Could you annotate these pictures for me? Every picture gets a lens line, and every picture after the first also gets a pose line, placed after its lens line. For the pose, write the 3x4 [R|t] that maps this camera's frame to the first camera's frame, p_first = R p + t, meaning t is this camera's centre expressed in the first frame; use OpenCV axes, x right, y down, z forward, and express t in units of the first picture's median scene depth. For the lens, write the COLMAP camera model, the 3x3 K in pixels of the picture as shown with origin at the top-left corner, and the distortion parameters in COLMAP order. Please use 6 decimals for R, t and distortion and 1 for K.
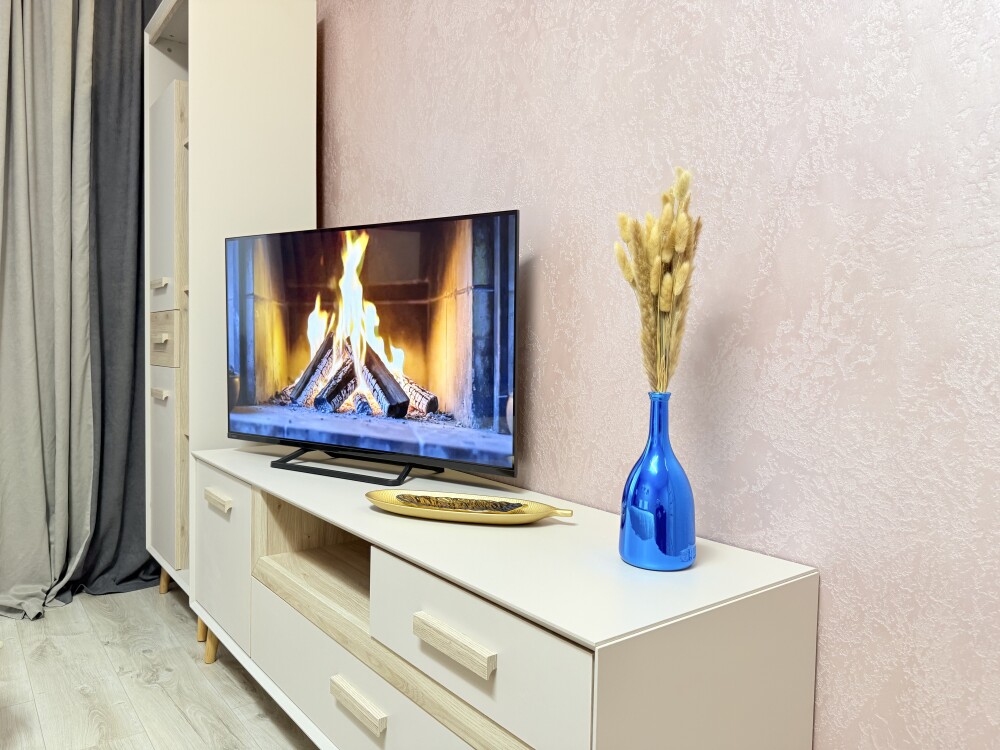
lens RADIAL K [[709.5, 0, 502.2], [0, 709.5, 373.1], [0, 0, 1]] dist [0.104922, -0.186625]
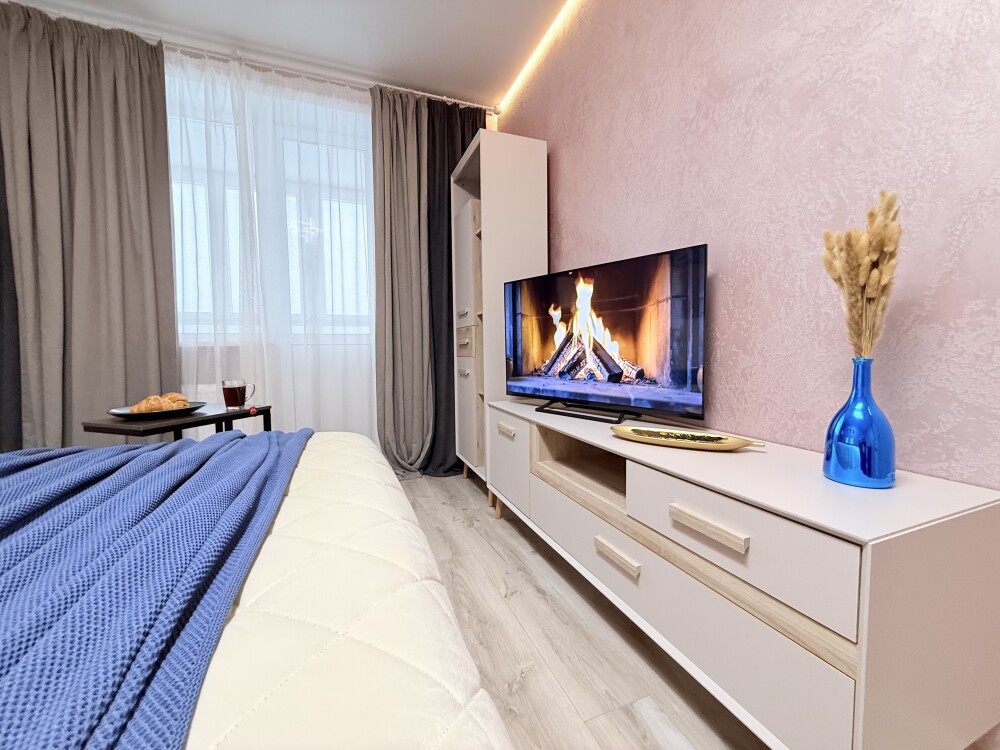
lens RADIAL K [[400.4, 0, 498.8], [0, 400.4, 372.6], [0, 0, 1]] dist [0.000393, -0.000390]
pose [[0.960553, -0.010778, -0.277889, -0.158751], [0.017024, 0.999654, 0.020074, 0.018536], [0.277576, -0.024013, 0.960403, 0.049816]]
